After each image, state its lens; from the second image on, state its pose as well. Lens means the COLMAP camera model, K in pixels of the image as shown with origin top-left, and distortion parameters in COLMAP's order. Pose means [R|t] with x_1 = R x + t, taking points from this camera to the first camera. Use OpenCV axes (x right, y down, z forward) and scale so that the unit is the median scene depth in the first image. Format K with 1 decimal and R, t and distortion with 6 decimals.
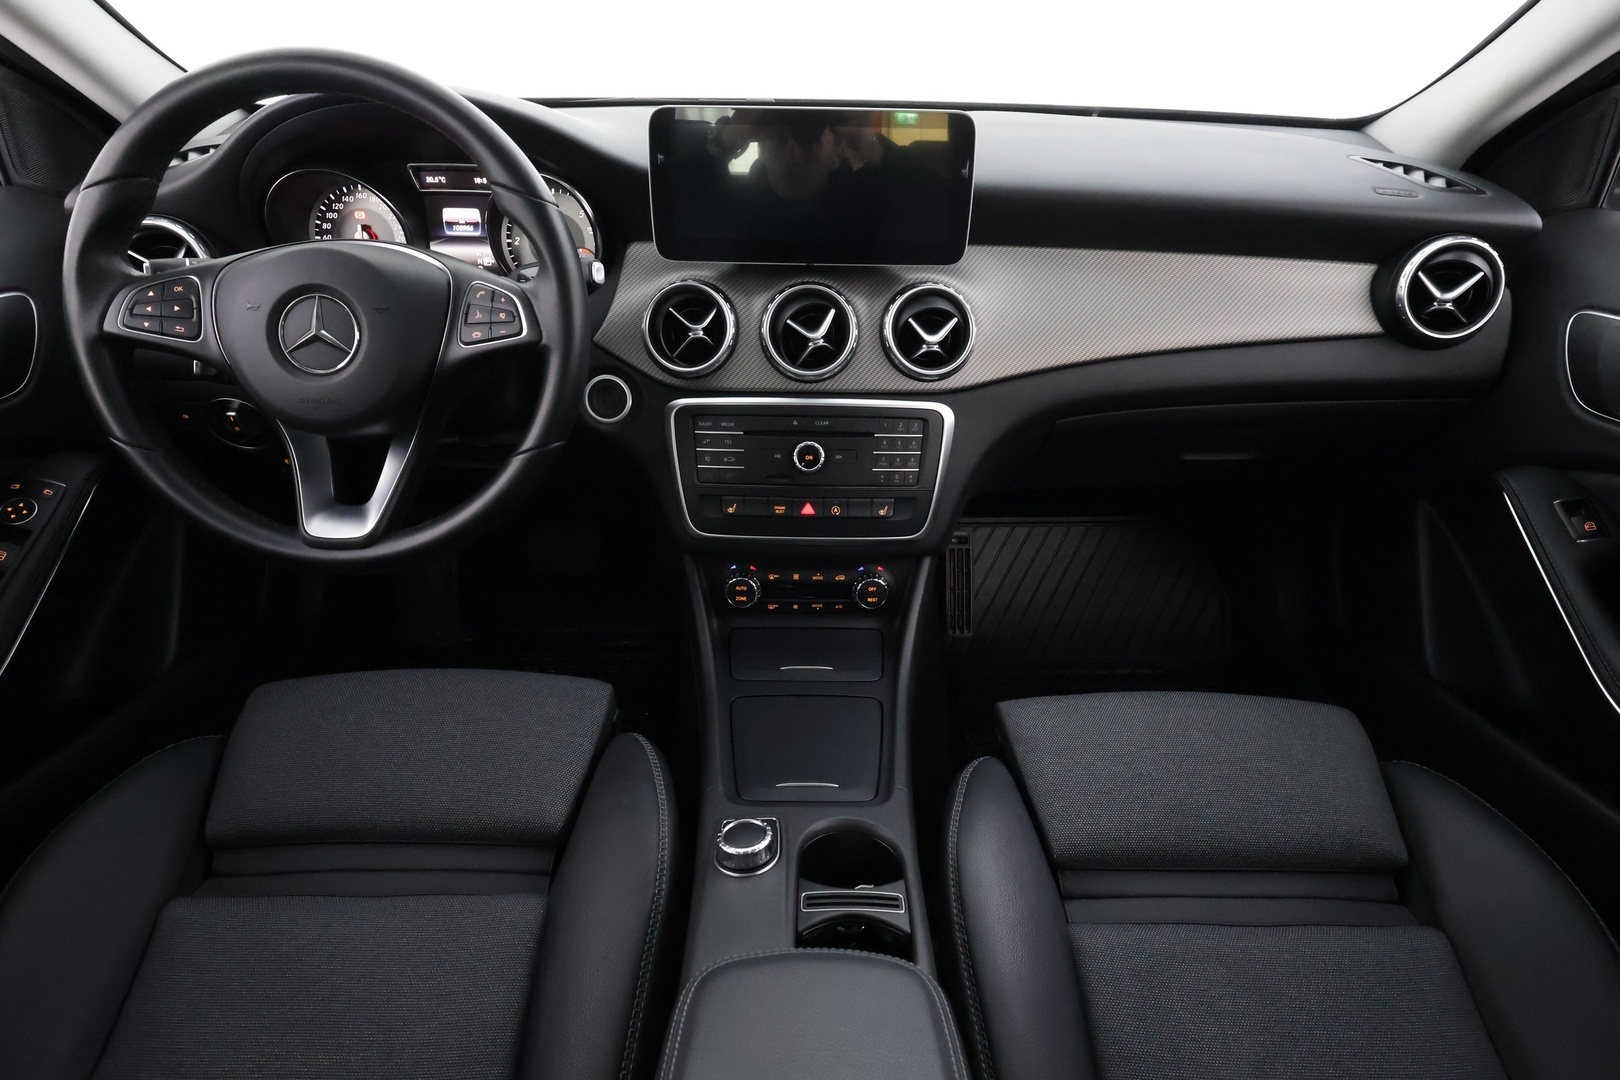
lens RADIAL K [[940.5, 0, 813.4], [0, 940.5, 541.8], [0, 0, 1]] dist [-0.003875, 0.001172]
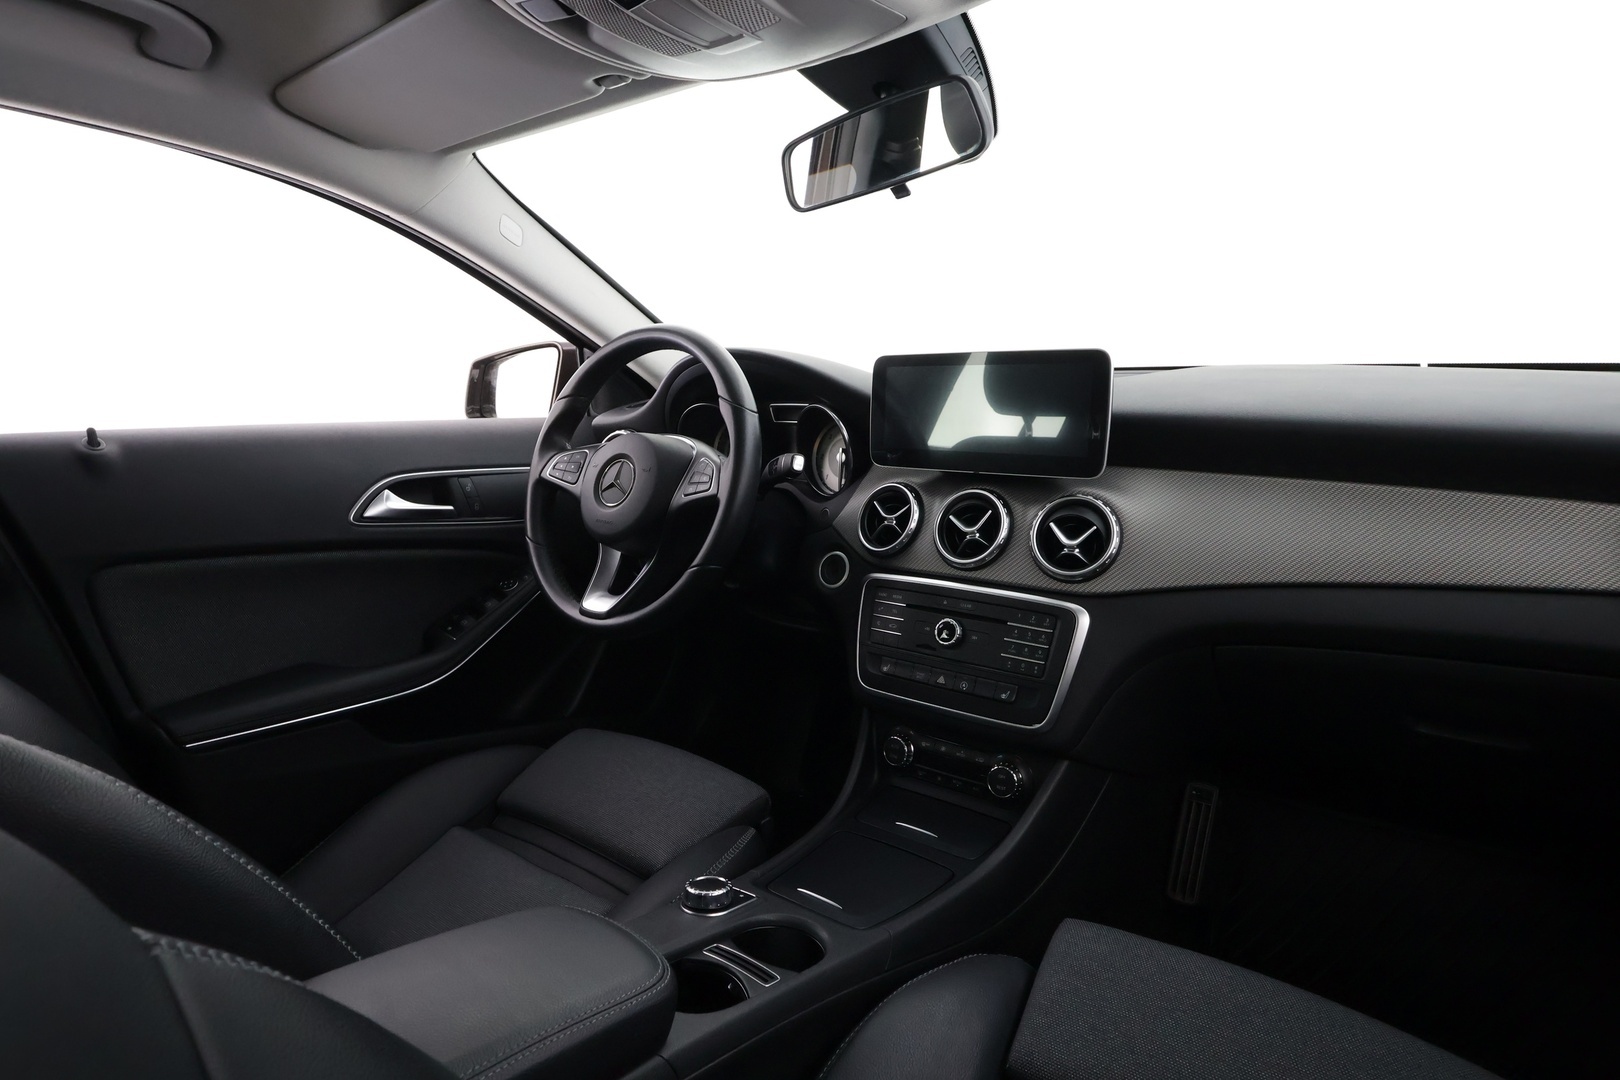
lens RADIAL K [[940.5, 0, 803.6], [0, 940.5, 539.3], [0, 0, 1]] dist [-0.003875, 0.001172]
pose [[0.763997, 0.083736, -0.639763, 0.571565], [-0.277380, 0.937866, -0.208490, 0.087460], [0.582553, 0.336744, 0.739754, 0.027748]]
